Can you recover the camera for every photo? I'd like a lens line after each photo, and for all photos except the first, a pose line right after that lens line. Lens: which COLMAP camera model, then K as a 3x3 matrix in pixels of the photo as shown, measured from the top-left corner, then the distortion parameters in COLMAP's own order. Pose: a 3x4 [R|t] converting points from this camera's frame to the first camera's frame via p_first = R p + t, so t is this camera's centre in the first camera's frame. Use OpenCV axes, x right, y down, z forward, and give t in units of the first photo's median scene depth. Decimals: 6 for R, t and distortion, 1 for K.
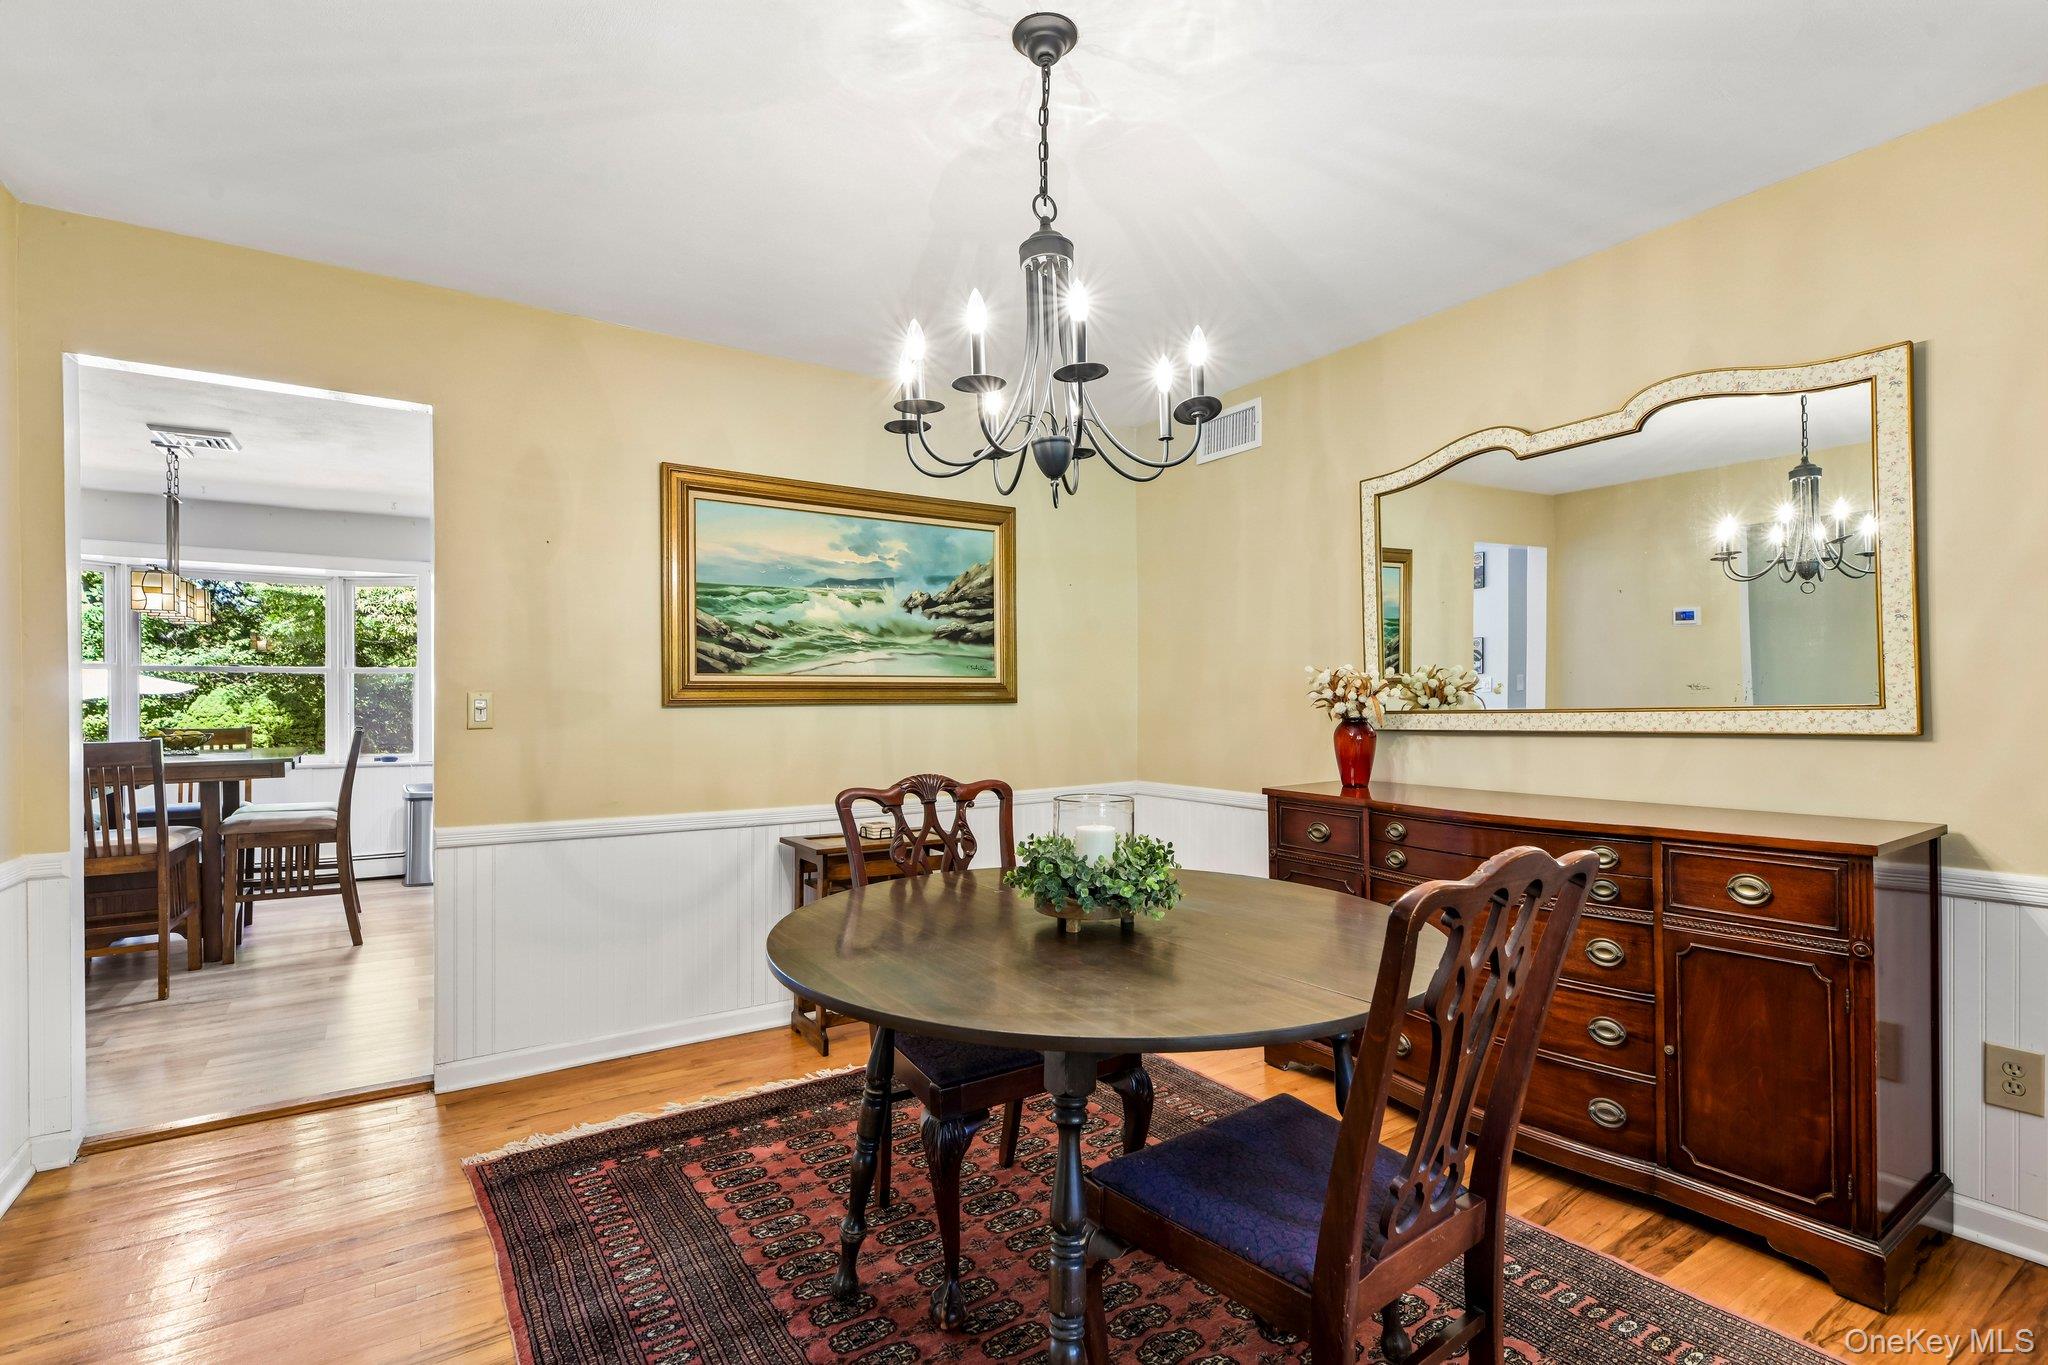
lens RADIAL K [[963.2, 0, 1028.9], [0, 963.2, 694.8], [0, 0, 1]] dist [0.001270, -0.002112]
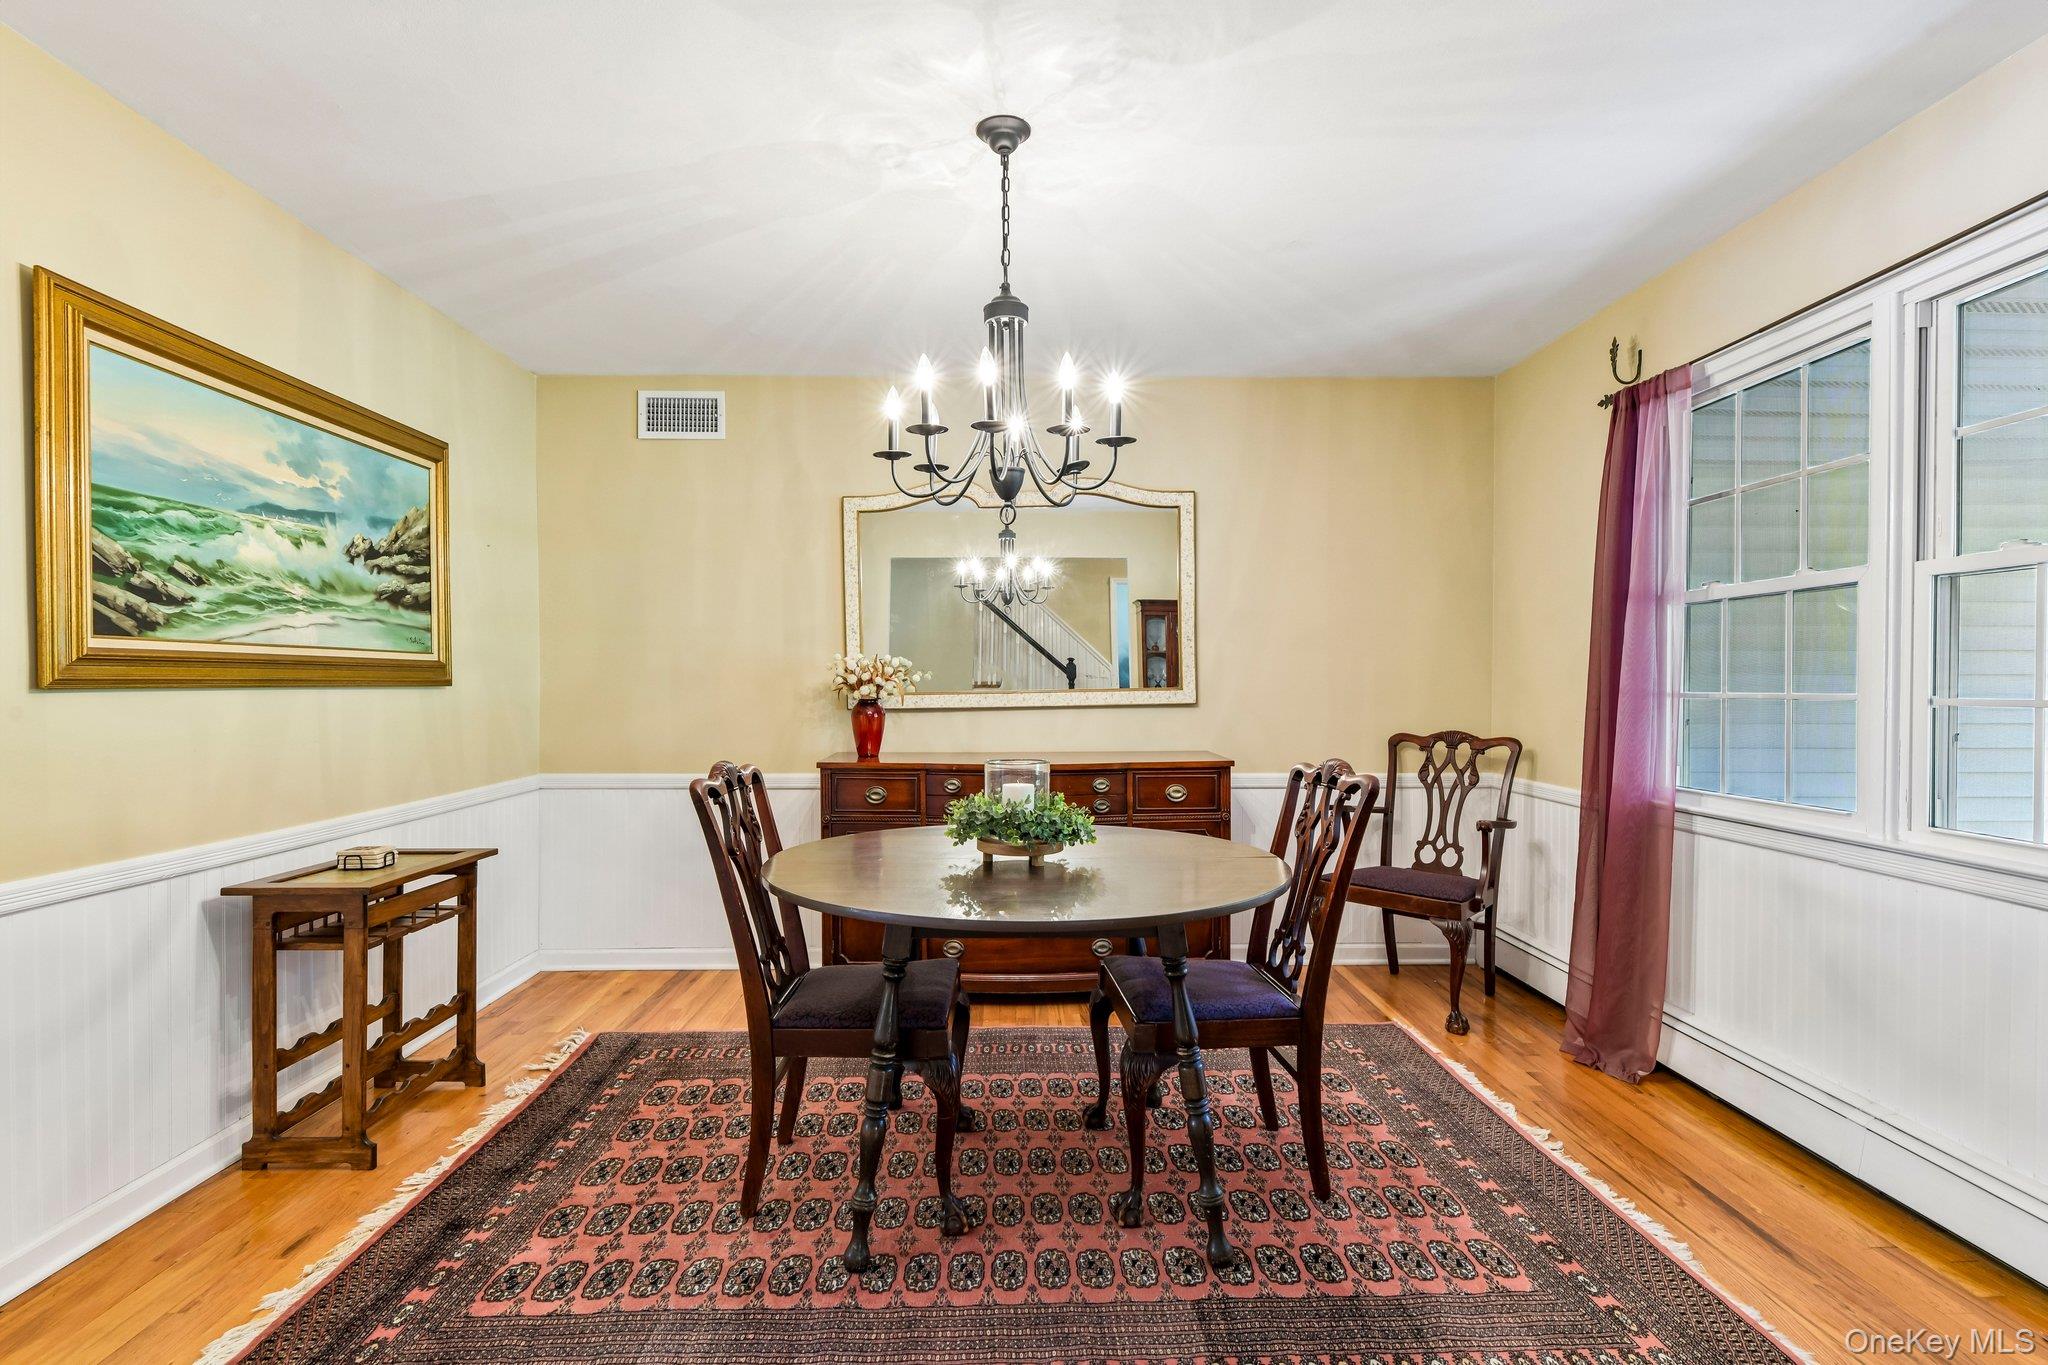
lens RADIAL K [[963.2, 0, 1077.2], [0, 963.2, 692.1], [0, 0, 1]] dist [0.001270, -0.002112]
pose [[0.514288, -0.002945, 0.857613, -0.494519], [-0.007864, 0.999936, 0.008149, 0.003384], [-0.857582, -0.010935, 0.514231, 0.150611]]
